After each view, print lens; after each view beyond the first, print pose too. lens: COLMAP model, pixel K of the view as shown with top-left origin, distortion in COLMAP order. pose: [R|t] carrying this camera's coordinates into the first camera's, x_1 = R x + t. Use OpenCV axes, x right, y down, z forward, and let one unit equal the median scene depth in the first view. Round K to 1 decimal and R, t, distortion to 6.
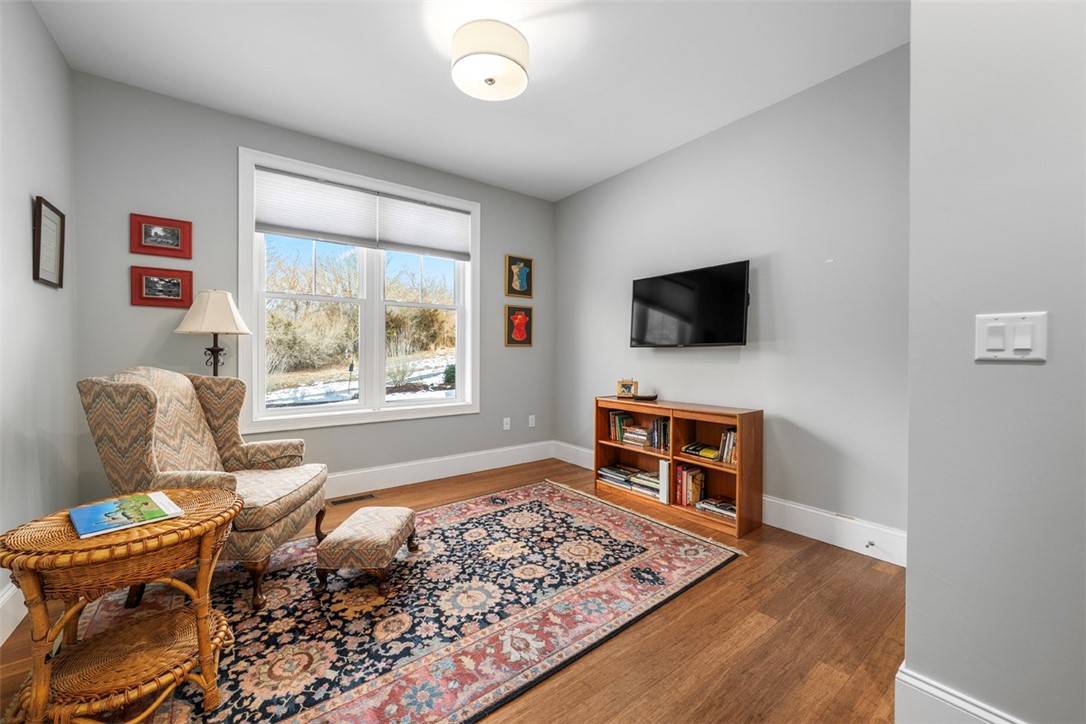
lens RADIAL K [[425.6, 0, 543.0], [0, 425.6, 362.0], [0, 0, 1]] dist [-0.016714, -0.000025]
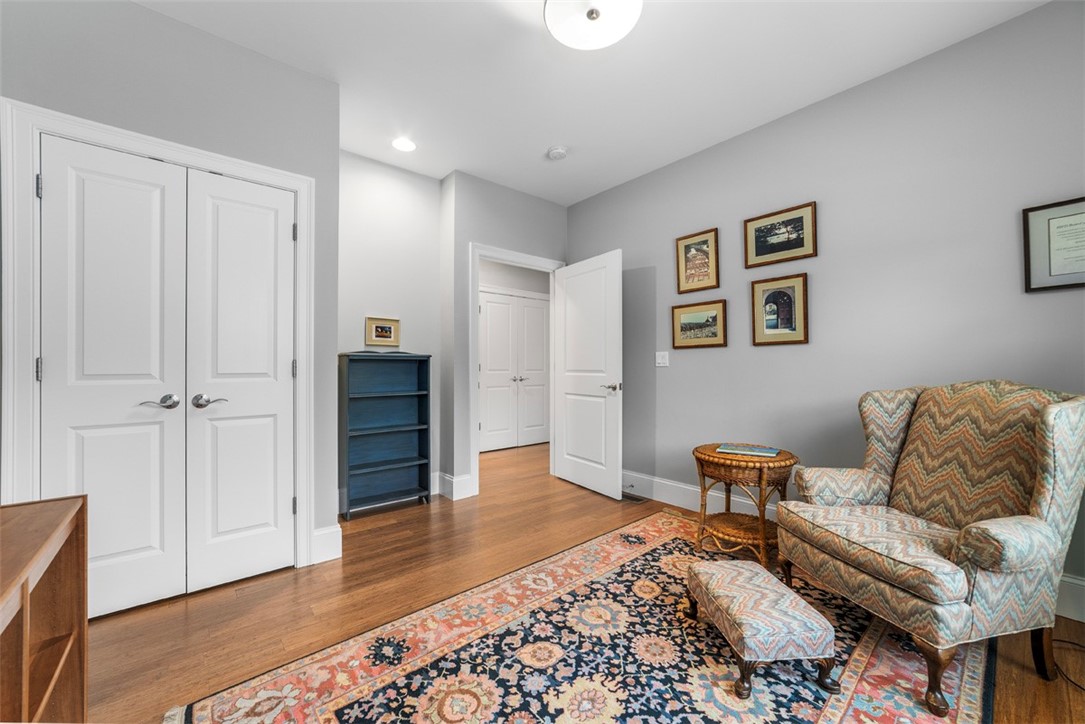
lens RADIAL K [[423.9, 0, 542.5], [0, 423.9, 362.0], [0, 0, 1]] dist [-0.000358, -0.000013]
pose [[-0.998822, -0.002080, -0.048477, 0.003209], [-0.002389, 0.999977, 0.006314, -0.028251], [0.048463, 0.006422, -0.998804, 1.848240]]
